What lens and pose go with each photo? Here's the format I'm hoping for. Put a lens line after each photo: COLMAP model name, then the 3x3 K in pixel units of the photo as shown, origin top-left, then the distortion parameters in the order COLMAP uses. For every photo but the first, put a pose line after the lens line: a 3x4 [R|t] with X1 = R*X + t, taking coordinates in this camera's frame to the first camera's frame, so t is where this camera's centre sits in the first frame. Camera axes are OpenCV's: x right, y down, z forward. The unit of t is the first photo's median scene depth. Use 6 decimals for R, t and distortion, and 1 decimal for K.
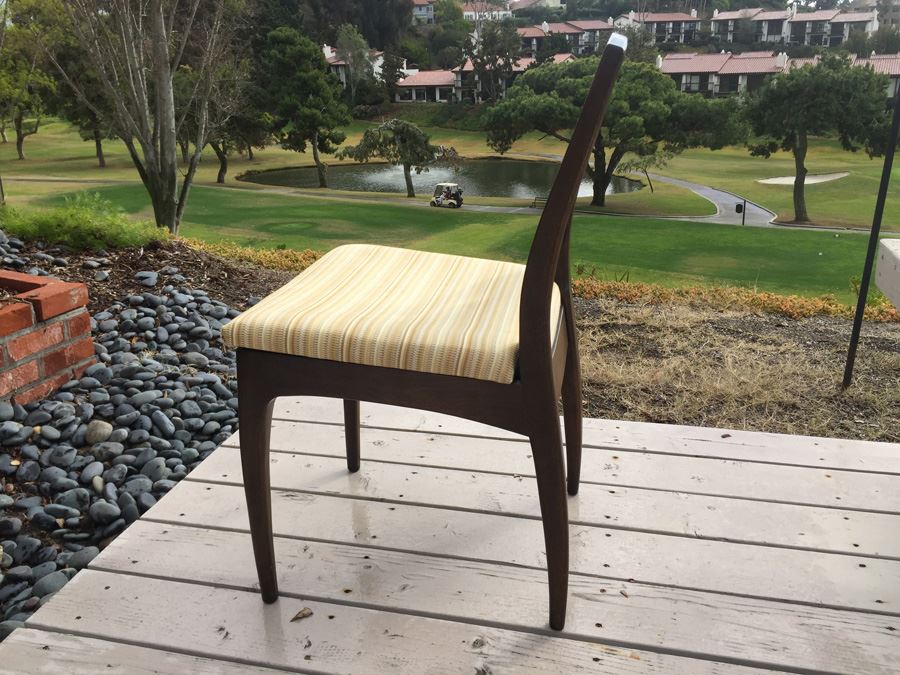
lens RADIAL K [[761.5, 0, 452.3], [0, 761.5, 336.3], [0, 0, 1]] dist [0.091123, -0.129000]
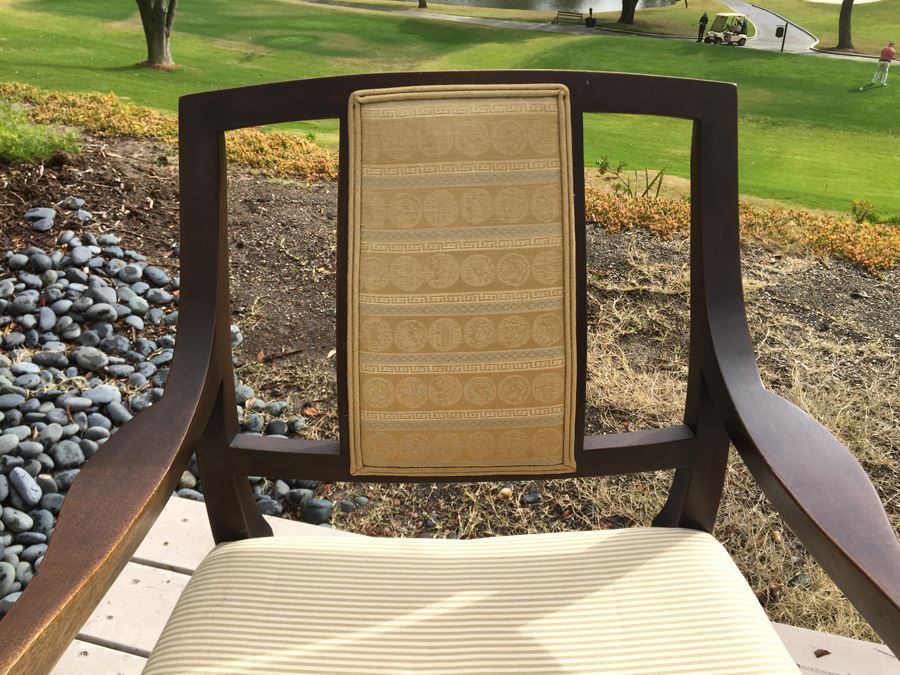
lens RADIAL K [[761.5, 0, 450.1], [0, 761.5, 333.3], [0, 0, 1]] dist [0.091123, -0.129000]
pose [[0.999454, 0.031361, -0.010448, 0.021515], [-0.028252, 0.974511, 0.222552, -0.138219], [0.017162, -0.222135, 0.974865, 0.217323]]
